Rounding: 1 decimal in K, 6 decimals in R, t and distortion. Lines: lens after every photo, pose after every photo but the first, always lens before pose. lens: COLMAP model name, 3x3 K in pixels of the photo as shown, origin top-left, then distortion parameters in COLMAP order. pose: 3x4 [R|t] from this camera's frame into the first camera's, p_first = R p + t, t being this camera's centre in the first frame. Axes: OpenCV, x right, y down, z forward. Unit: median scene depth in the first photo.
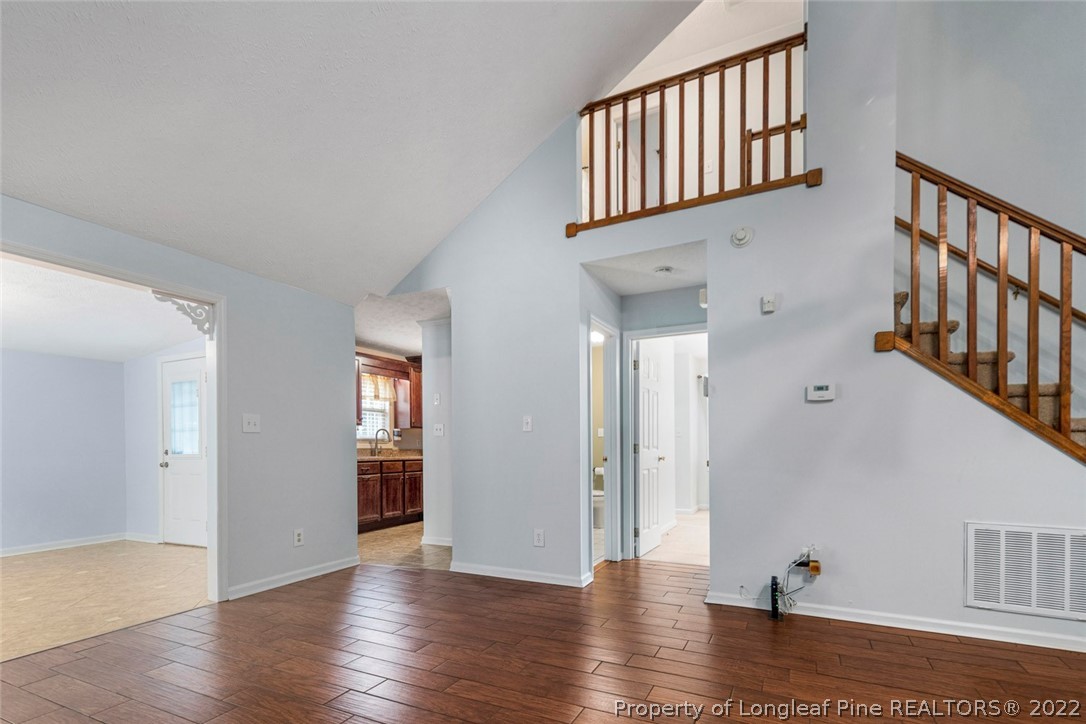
lens RADIAL K [[518.0, 0, 542.9], [0, 518.0, 448.2], [0, 0, 1]] dist [0.016616, -0.000263]
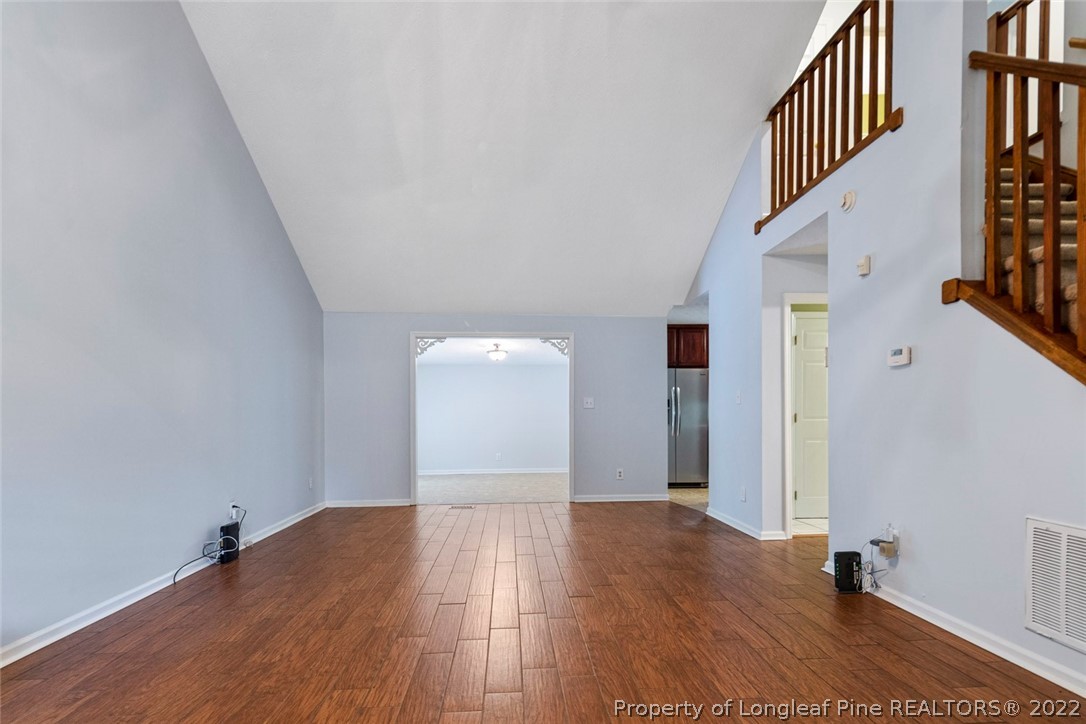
lens RADIAL K [[516.9, 0, 540.7], [0, 516.9, 421.6], [0, 0, 1]] dist [0.002650, -0.000186]
pose [[0.497184, 0.009430, -0.867594, 0.813196], [-0.001989, 0.999951, 0.009729, -0.002191], [0.867643, -0.003111, 0.497178, 0.015341]]
